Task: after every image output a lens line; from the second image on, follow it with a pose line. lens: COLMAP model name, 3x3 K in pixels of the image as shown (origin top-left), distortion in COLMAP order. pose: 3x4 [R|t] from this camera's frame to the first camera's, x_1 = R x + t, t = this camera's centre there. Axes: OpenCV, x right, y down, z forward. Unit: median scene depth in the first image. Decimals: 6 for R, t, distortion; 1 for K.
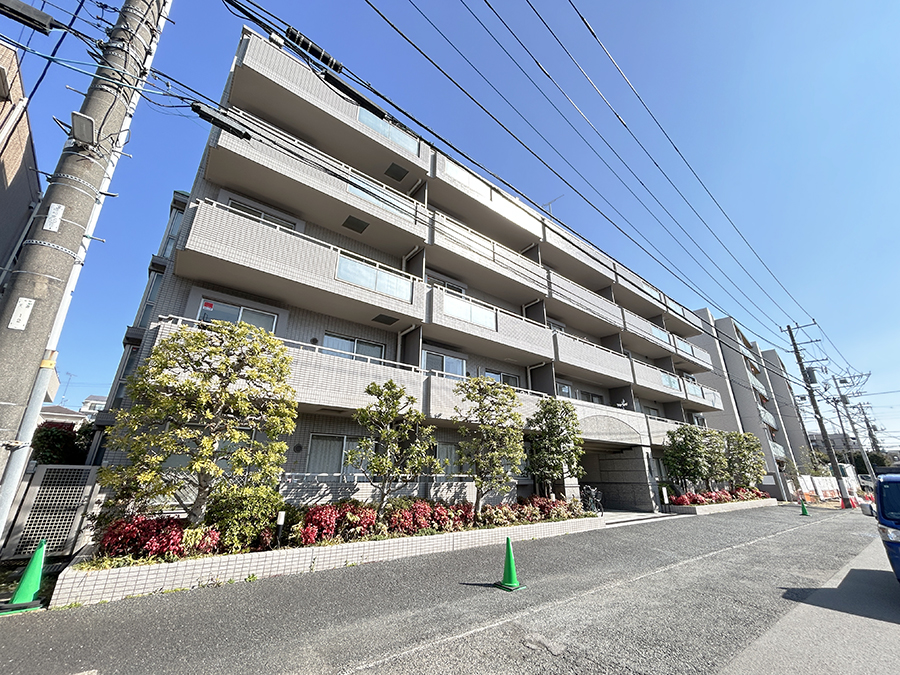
lens RADIAL K [[359.7, 0, 450.0], [0, 359.7, 337.5], [0, 0, 1]] dist [0.000633, 0.000033]
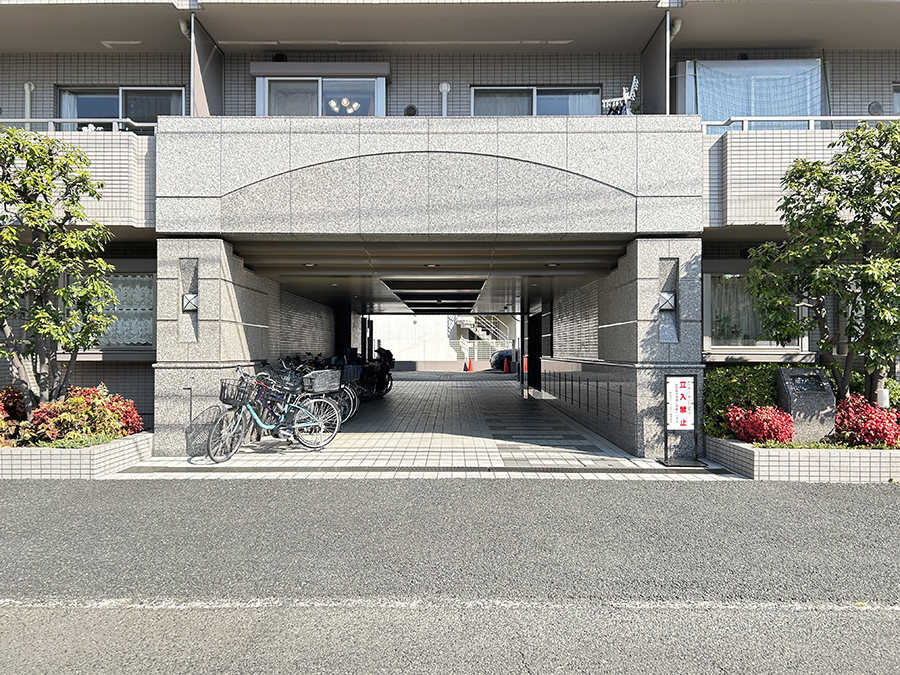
lens RADIAL K [[697.6, 0, 450.0], [0, 697.6, 337.5], [0, 0, 1]] dist [0.004680, 0.001568]
pose [[0.774065, -0.019776, -0.632797, 0.775025], [0.226245, 0.942153, 0.247308, 0.214733], [0.591301, -0.334600, 0.733762, 0.510697]]
